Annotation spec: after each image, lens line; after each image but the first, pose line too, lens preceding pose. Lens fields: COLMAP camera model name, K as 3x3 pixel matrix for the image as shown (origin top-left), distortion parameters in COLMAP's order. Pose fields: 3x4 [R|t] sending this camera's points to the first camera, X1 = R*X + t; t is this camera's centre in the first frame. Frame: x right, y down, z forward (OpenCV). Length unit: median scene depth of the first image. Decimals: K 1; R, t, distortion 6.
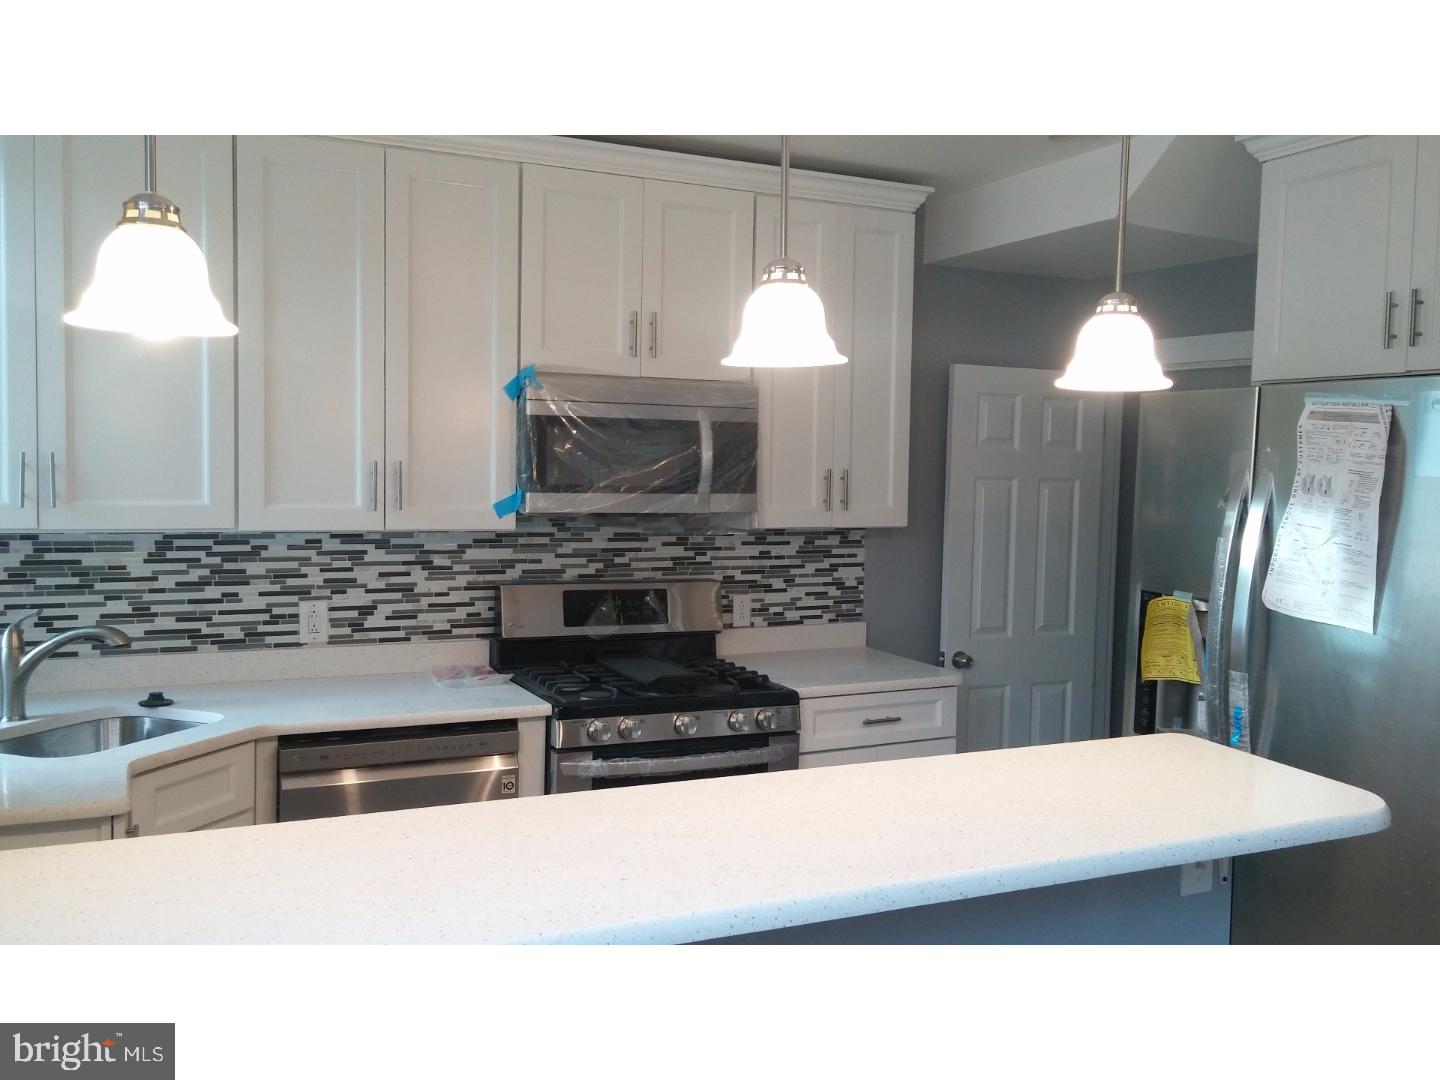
lens RADIAL K [[1217.6, 0, 713.9], [0, 1217.6, 541.1], [0, 0, 1]] dist [0.055406, -0.024152]
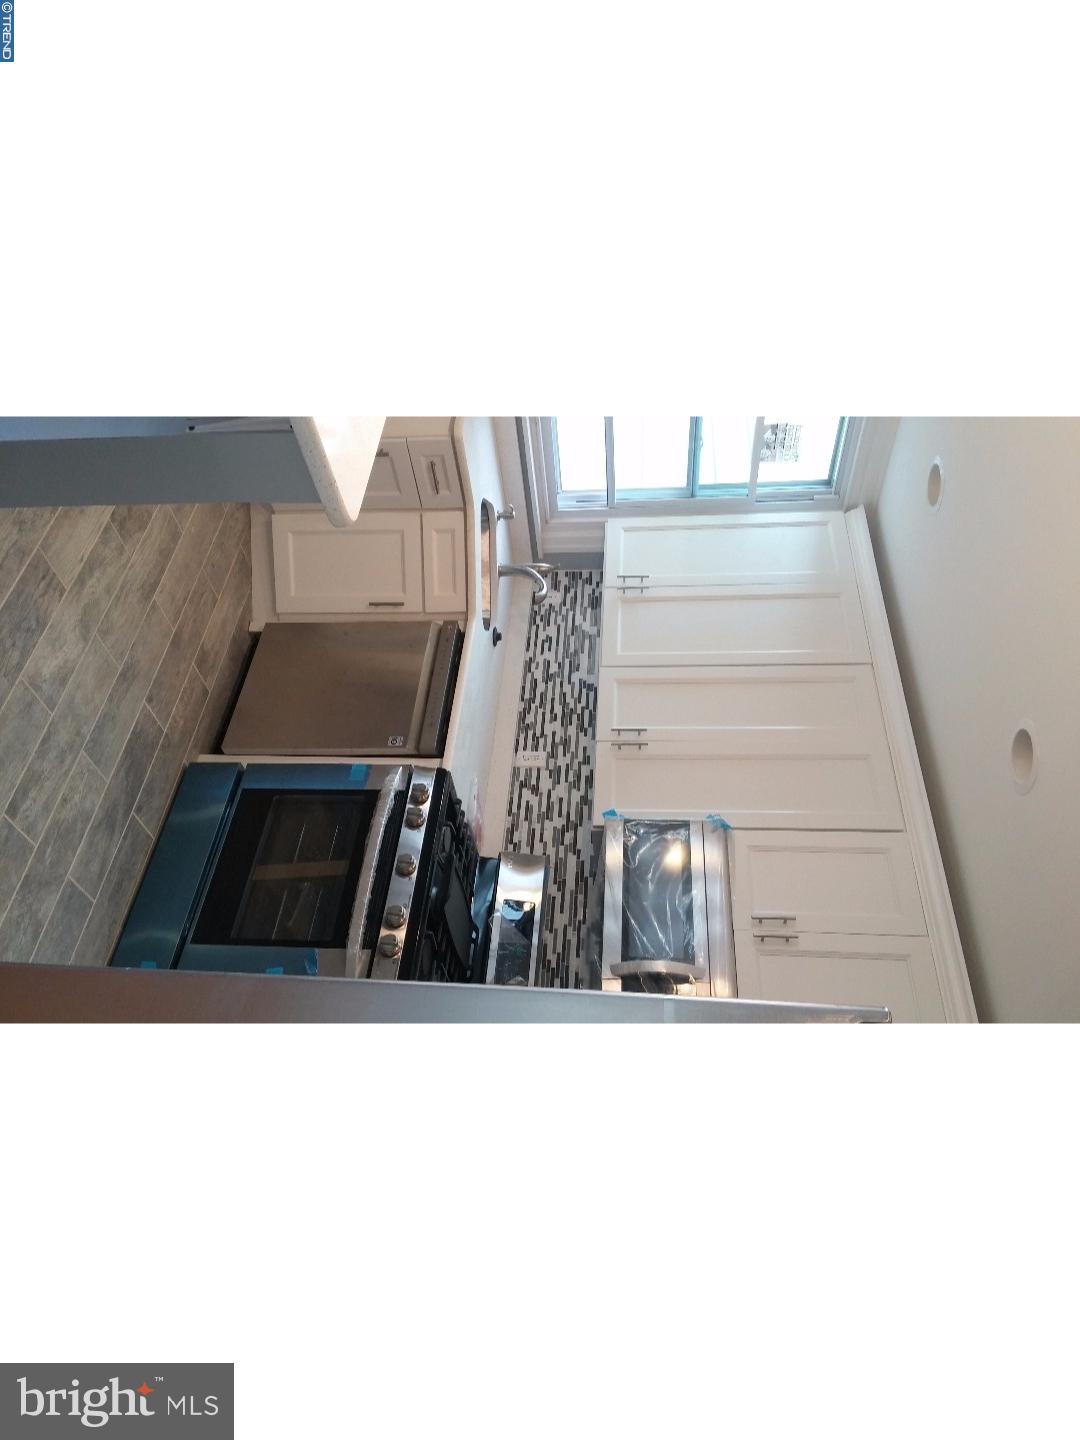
lens RADIAL K [[929.0, 0, 532.8], [0, 929.0, 712.0], [0, 0, 1]] dist [0.077378, 0.000559]
pose [[-0.091681, 0.433769, -0.896347, 0.596603], [-0.995739, -0.048928, 0.078169, -0.016428], [-0.009949, 0.899694, 0.436407, 0.479967]]
